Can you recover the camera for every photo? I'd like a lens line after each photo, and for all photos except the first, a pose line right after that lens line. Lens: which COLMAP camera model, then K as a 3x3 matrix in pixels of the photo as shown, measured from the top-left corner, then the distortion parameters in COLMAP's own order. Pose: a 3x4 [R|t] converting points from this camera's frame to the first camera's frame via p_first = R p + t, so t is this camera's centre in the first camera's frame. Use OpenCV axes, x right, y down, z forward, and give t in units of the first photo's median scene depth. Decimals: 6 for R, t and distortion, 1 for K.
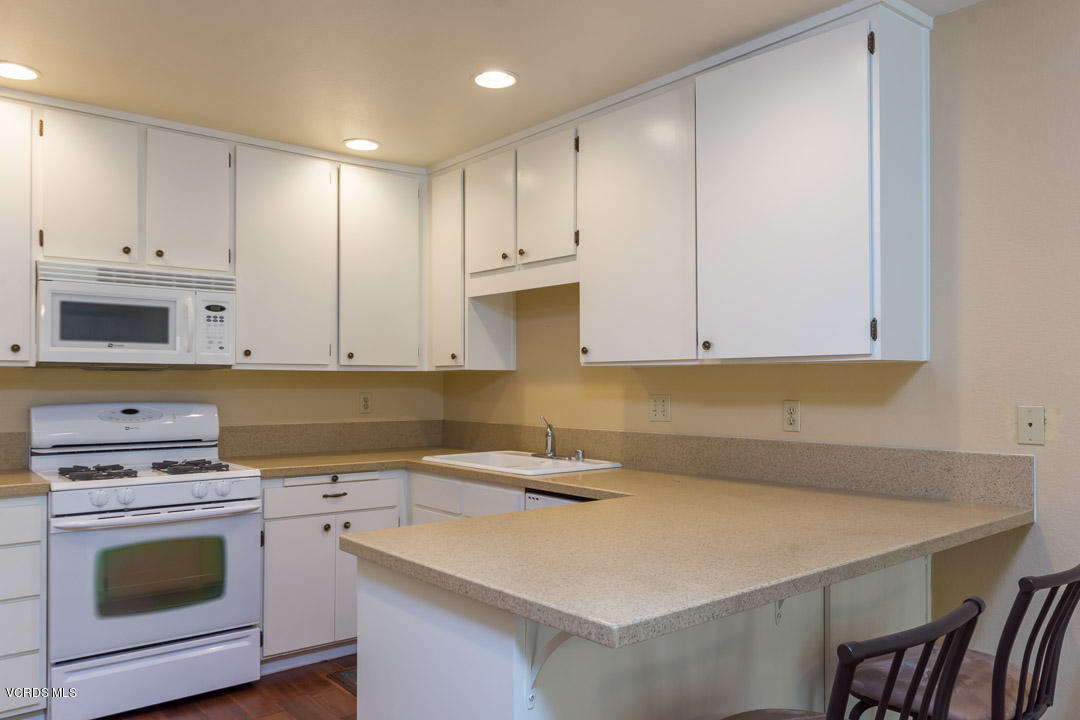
lens RADIAL K [[824.7, 0, 541.6], [0, 824.7, 363.7], [0, 0, 1]] dist [-0.009377, -0.002009]
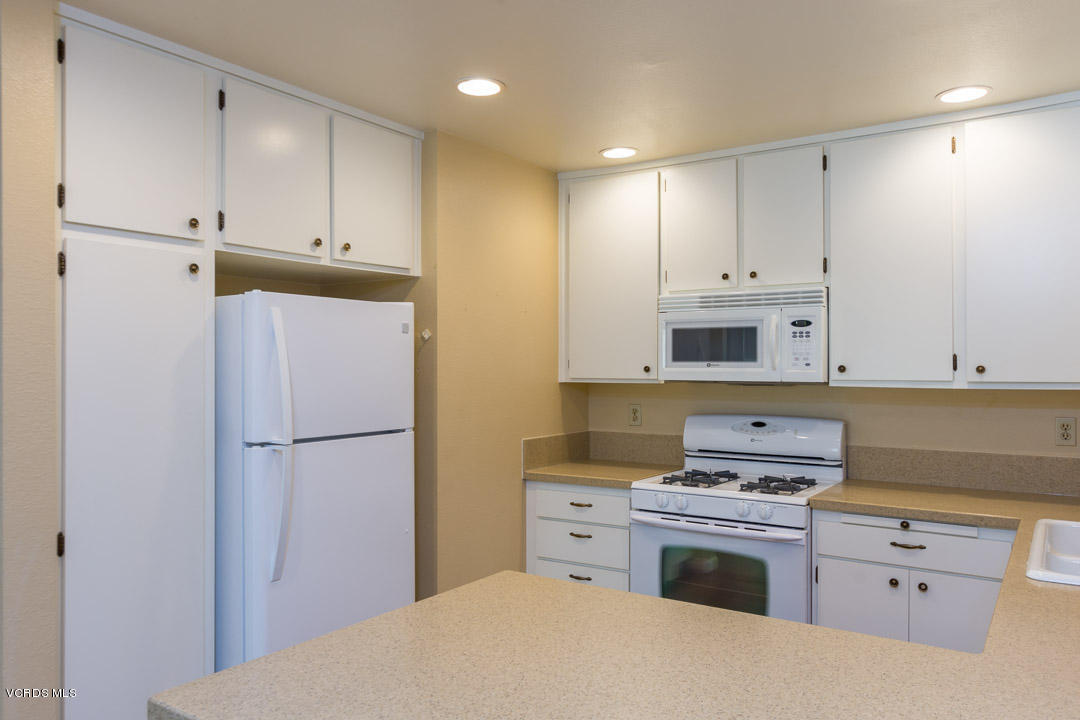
lens RADIAL K [[756.1, 0, 542.1], [0, 756.1, 363.9], [0, 0, 1]] dist [-0.000637, -0.006272]
pose [[0.285557, -0.008111, -0.958327, 0.368704], [0.019107, 0.999814, -0.002769, -0.023607], [0.958171, -0.017520, 0.285659, 0.463194]]
